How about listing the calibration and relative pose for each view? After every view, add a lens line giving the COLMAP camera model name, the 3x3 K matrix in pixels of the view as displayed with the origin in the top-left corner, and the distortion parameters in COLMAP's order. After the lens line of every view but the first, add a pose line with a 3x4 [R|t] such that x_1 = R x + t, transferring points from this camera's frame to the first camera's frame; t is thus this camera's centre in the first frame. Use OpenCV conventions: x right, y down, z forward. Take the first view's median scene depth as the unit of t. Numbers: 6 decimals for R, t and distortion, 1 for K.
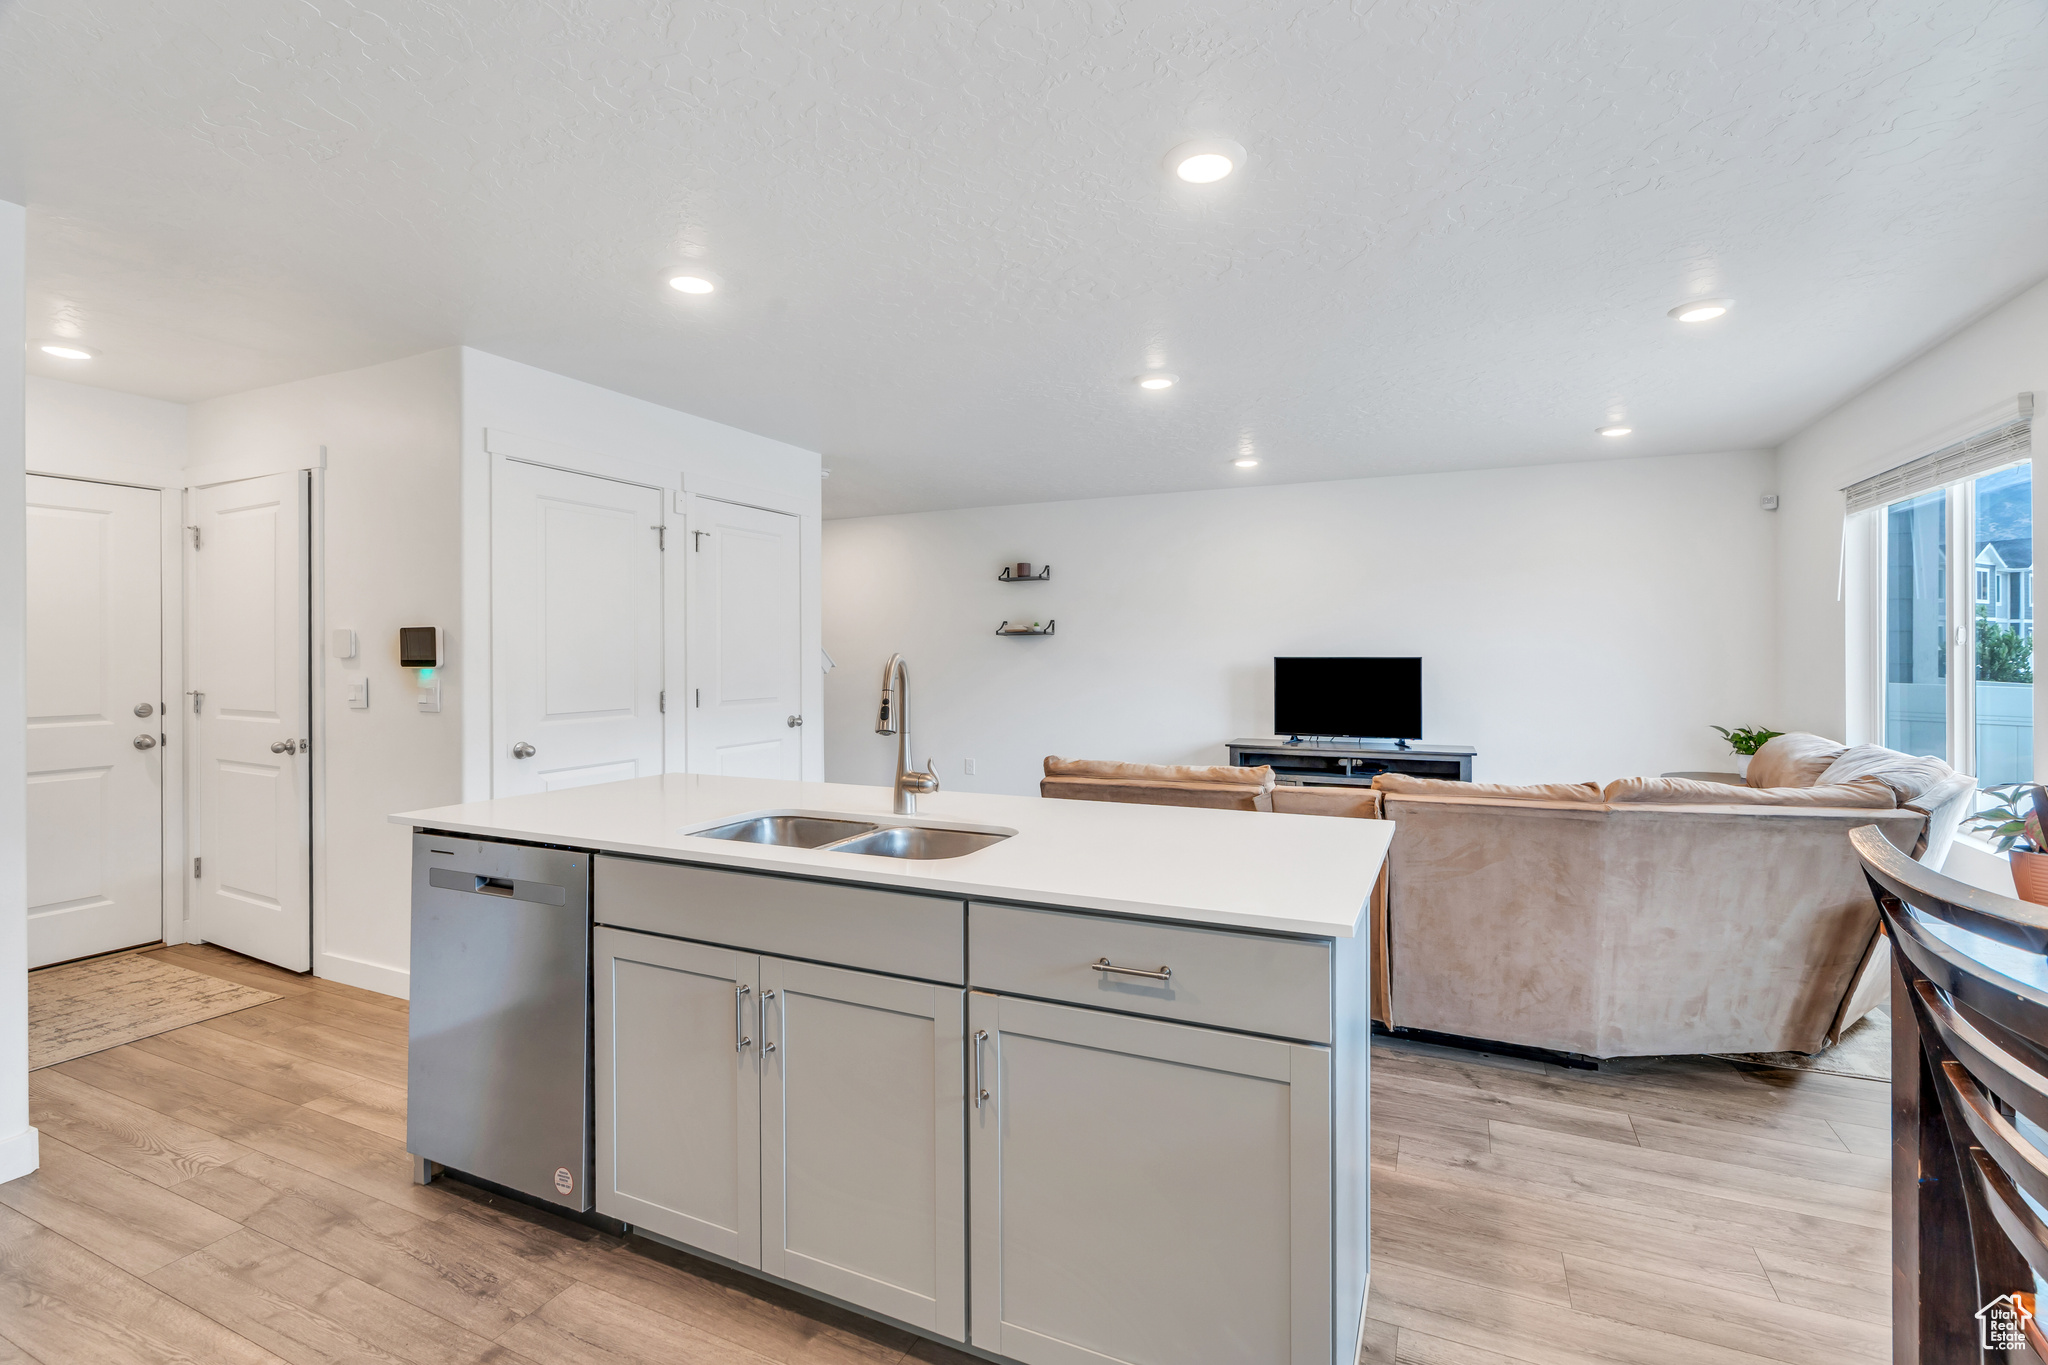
lens RADIAL K [[922.9, 0, 1028.7], [0, 922.9, 670.9], [0, 0, 1]] dist [-0.006057, 0.000807]
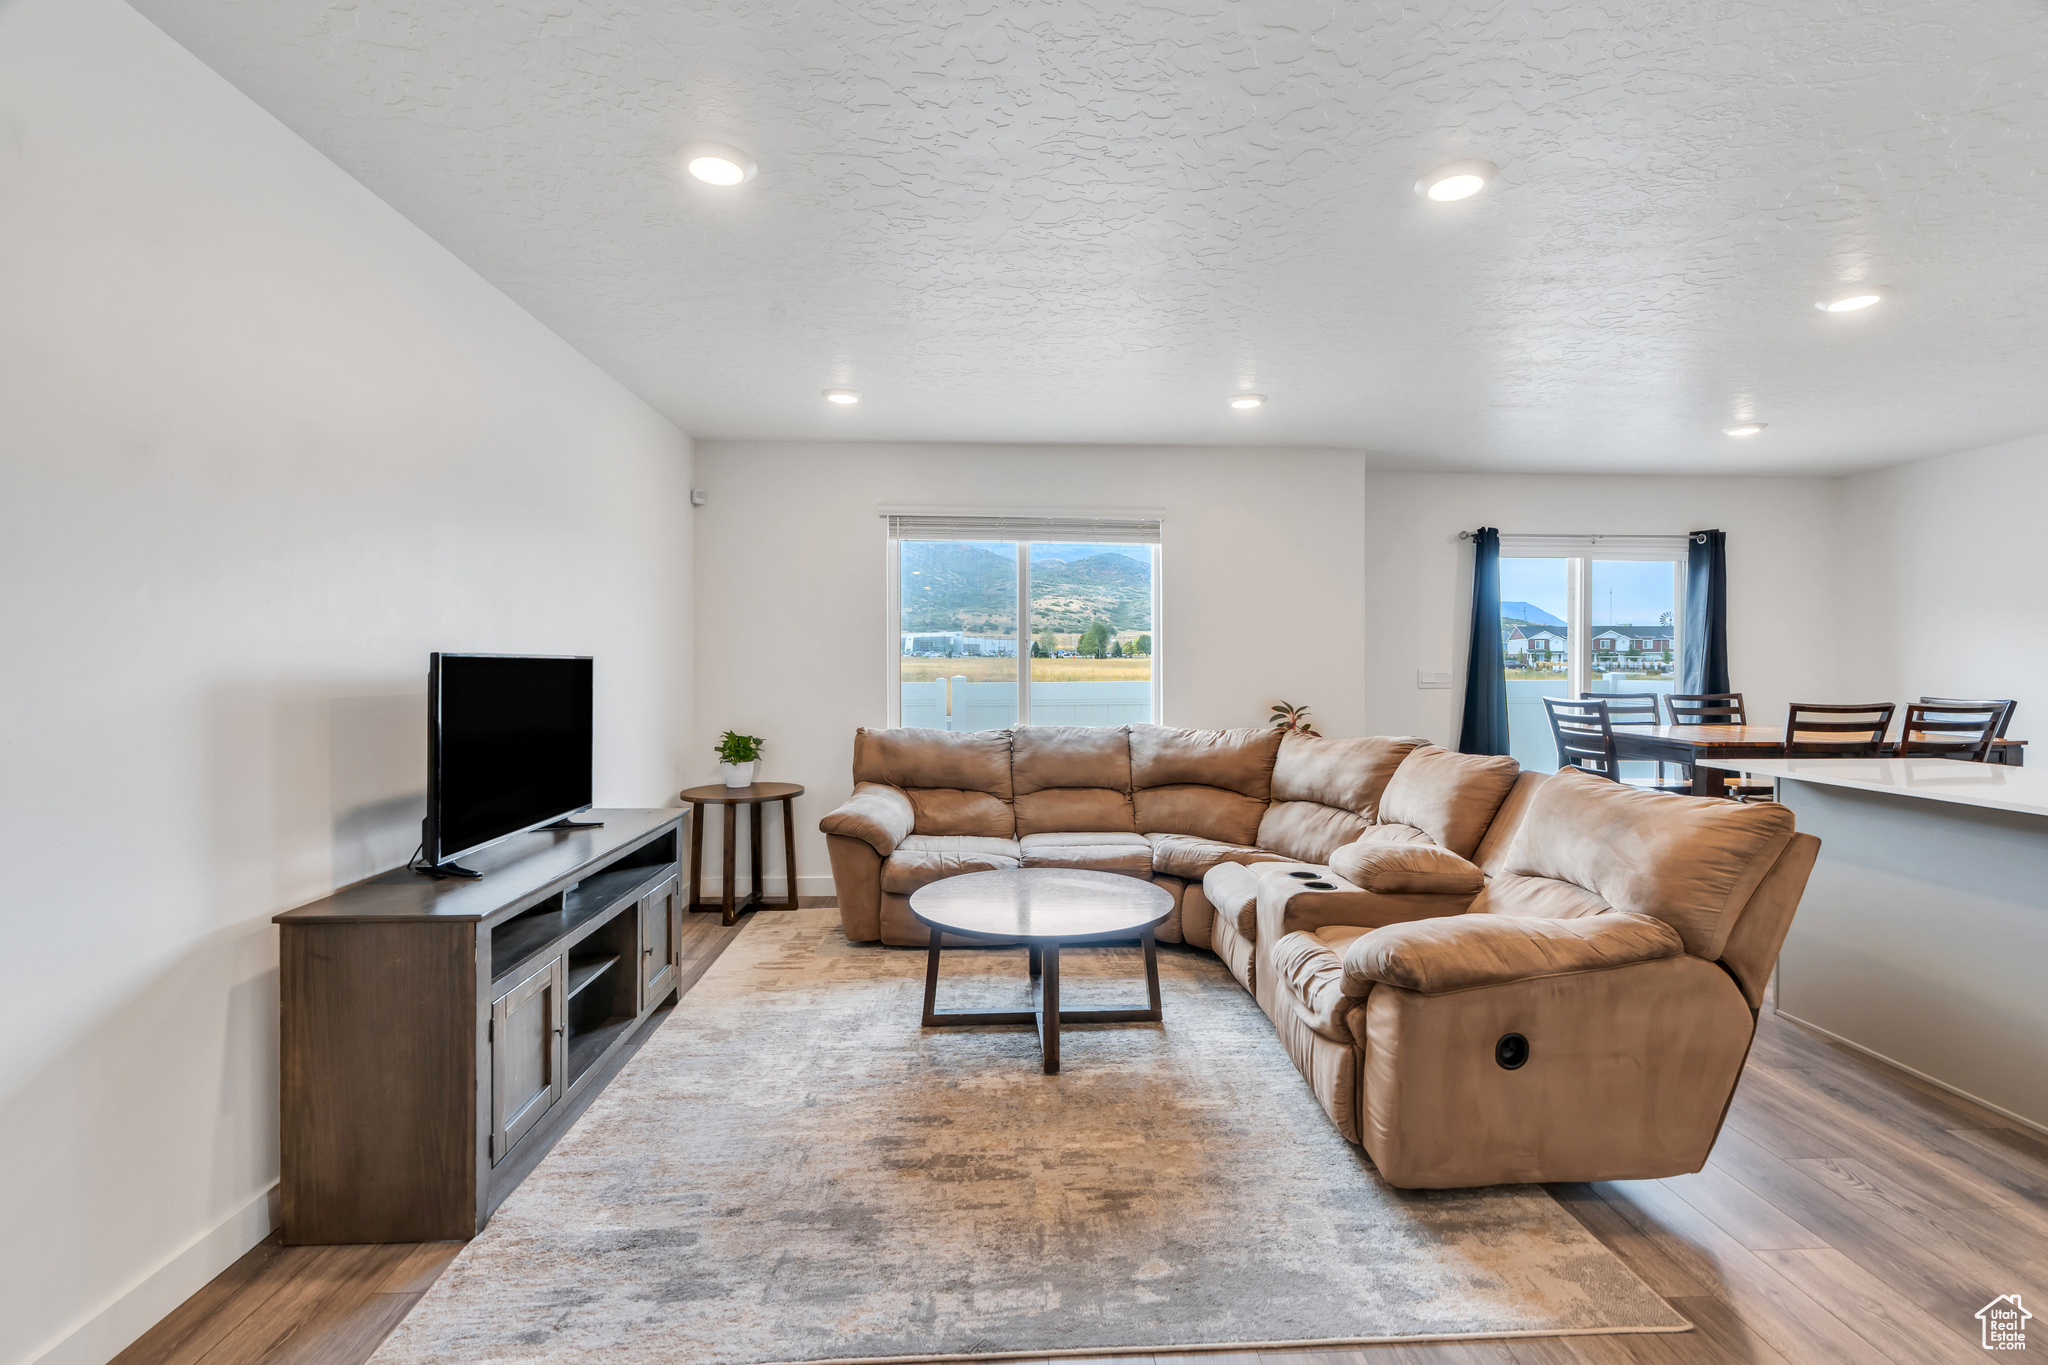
lens RADIAL K [[922.9, 0, 1028.7], [0, 922.9, 670.9], [0, 0, 1]] dist [-0.006057, 0.000807]
pose [[-0.463758, -0.002750, 0.885958, -0.172312], [0.019296, 0.999727, 0.013204, -0.008722], [-0.885752, 0.023218, -0.463578, 1.004741]]
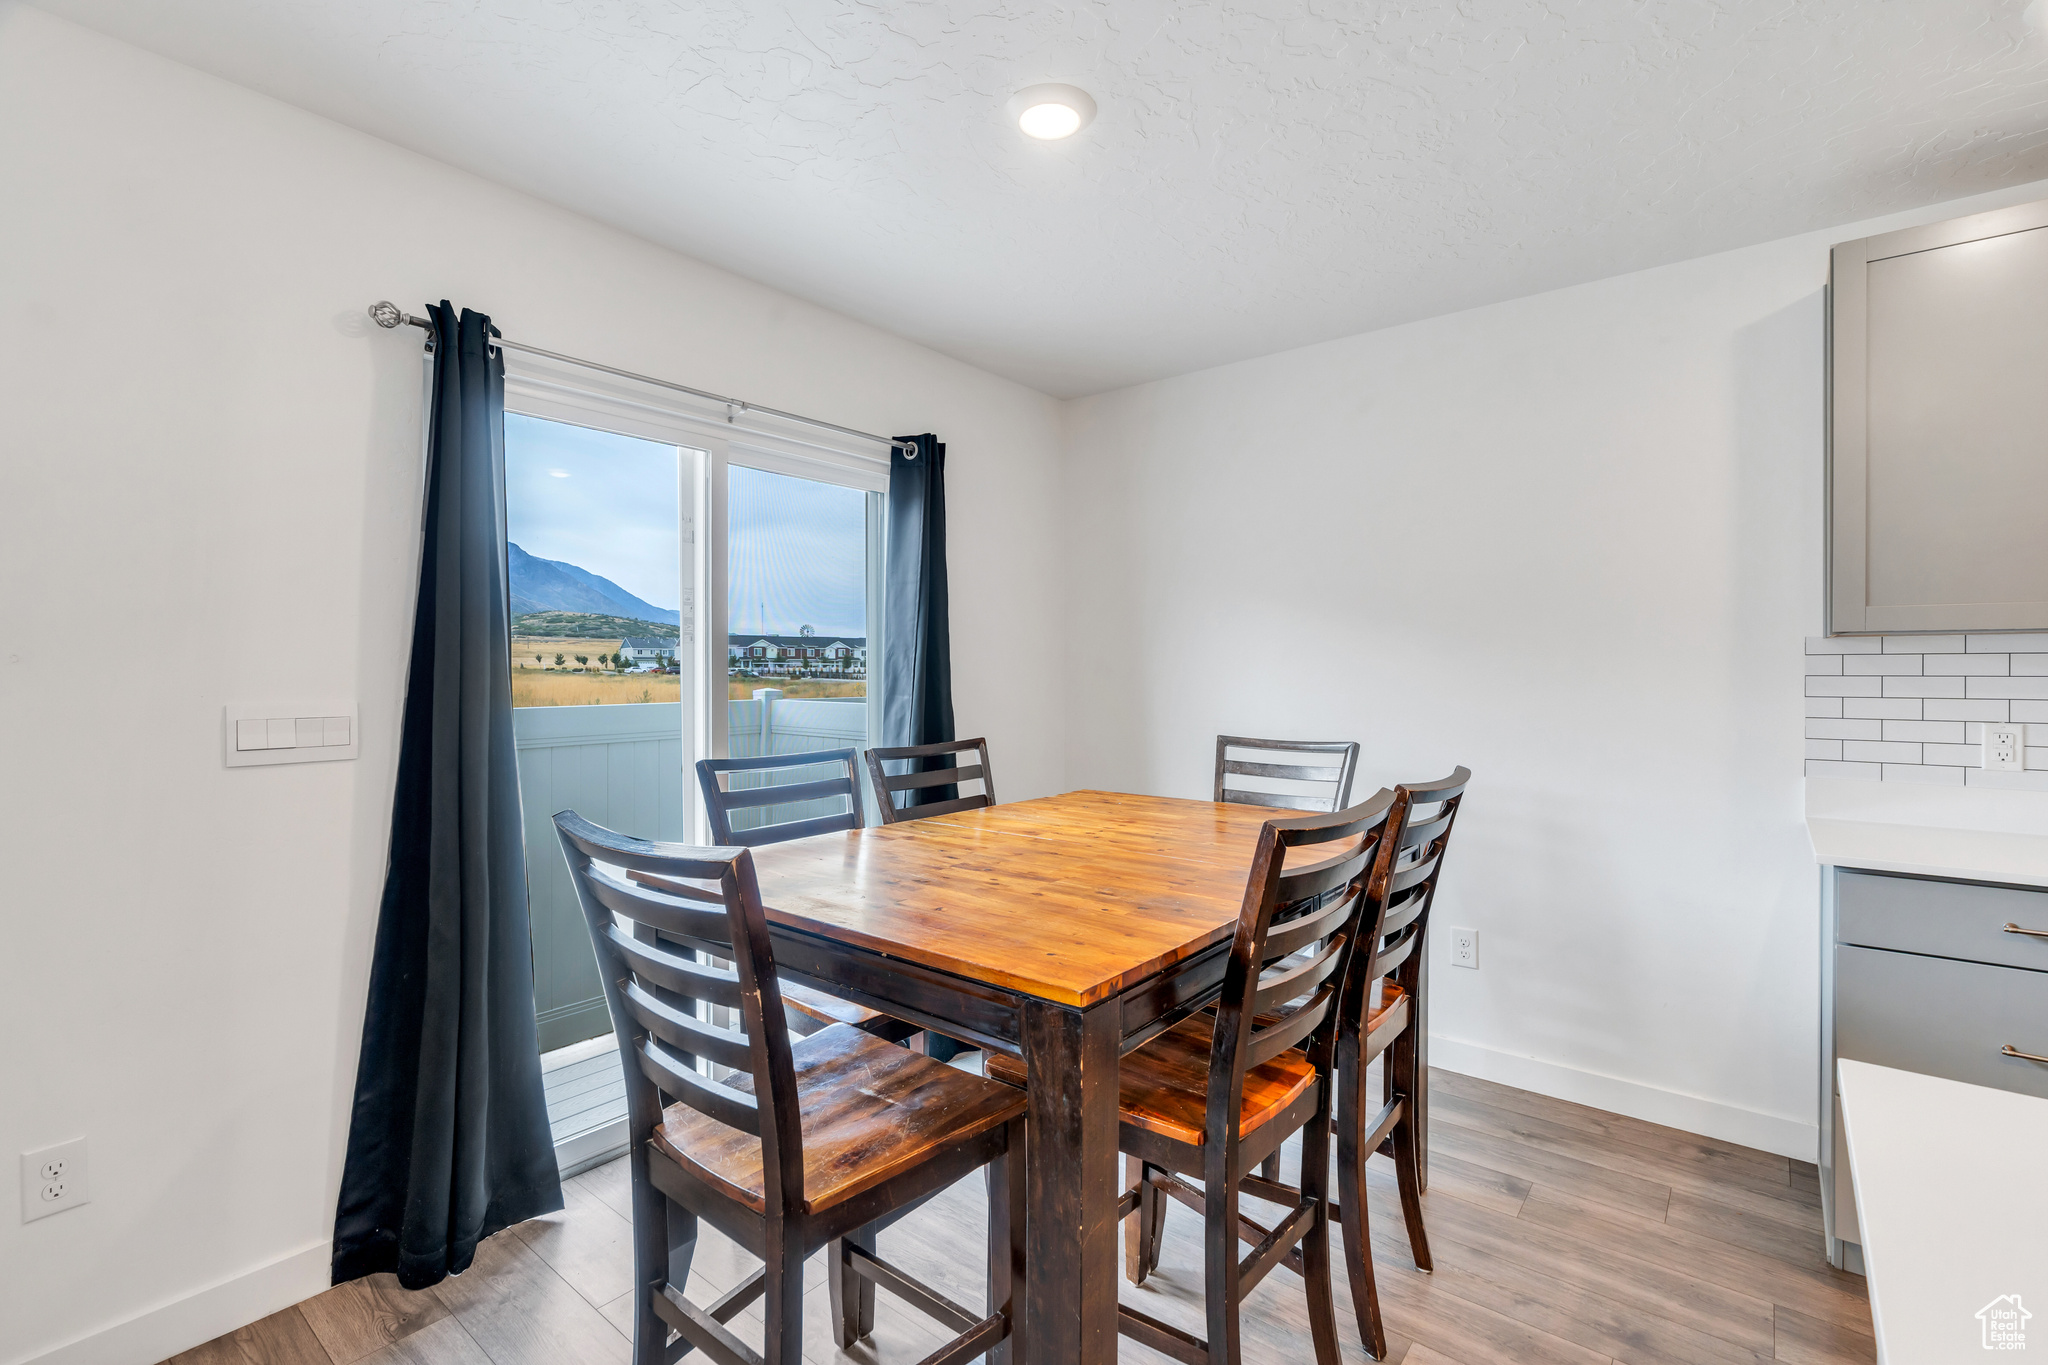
lens RADIAL K [[909.7, 0, 1020.9], [0, 909.7, 678.5], [0, 0, 1]] dist [-0.009149, 0.000105]
pose [[-0.969382, 0.001369, 0.245555, 0.171161], [0.008578, 0.999563, 0.028290, -0.005215], [-0.245409, 0.029530, -0.968970, 0.413562]]
